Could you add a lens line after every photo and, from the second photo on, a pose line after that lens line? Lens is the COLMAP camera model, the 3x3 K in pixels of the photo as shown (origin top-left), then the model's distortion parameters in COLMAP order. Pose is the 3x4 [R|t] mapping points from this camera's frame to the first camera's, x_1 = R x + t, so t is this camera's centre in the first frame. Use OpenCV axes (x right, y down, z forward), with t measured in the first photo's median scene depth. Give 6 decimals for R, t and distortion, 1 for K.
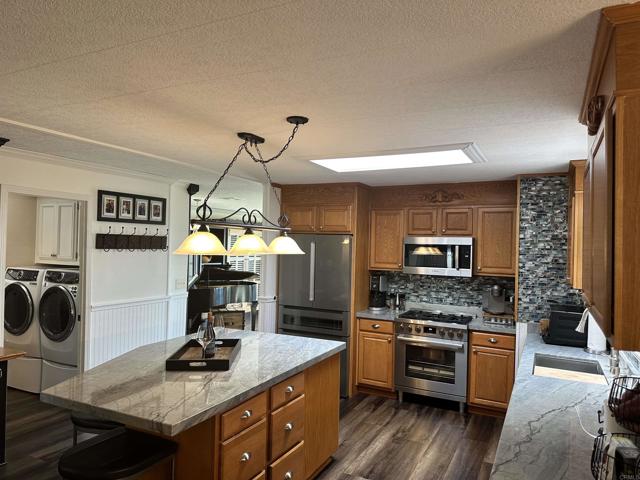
lens RADIAL K [[452.4, 0, 320.0], [0, 452.4, 240.0], [0, 0, 1]] dist [0.083473, -0.098923]
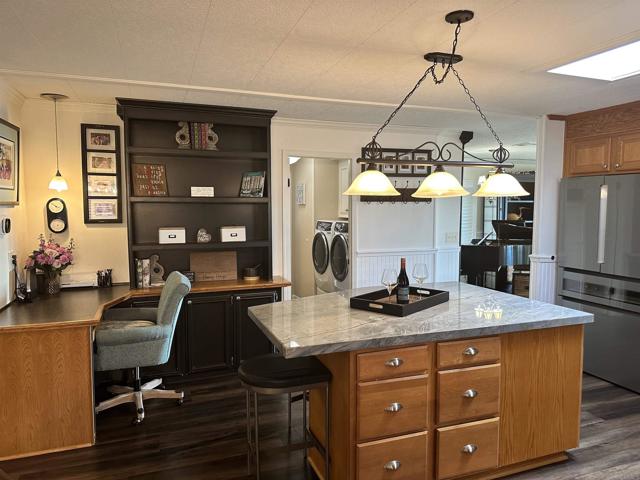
lens RADIAL K [[452.4, 0, 320.0], [0, 452.4, 240.0], [0, 0, 1]] dist [0.083473, -0.098923]
pose [[0.727814, 0.028638, -0.685176, 0.238324], [0.023053, 0.997541, 0.066182, 0.046345], [0.685387, -0.063964, 0.725364, 0.163361]]
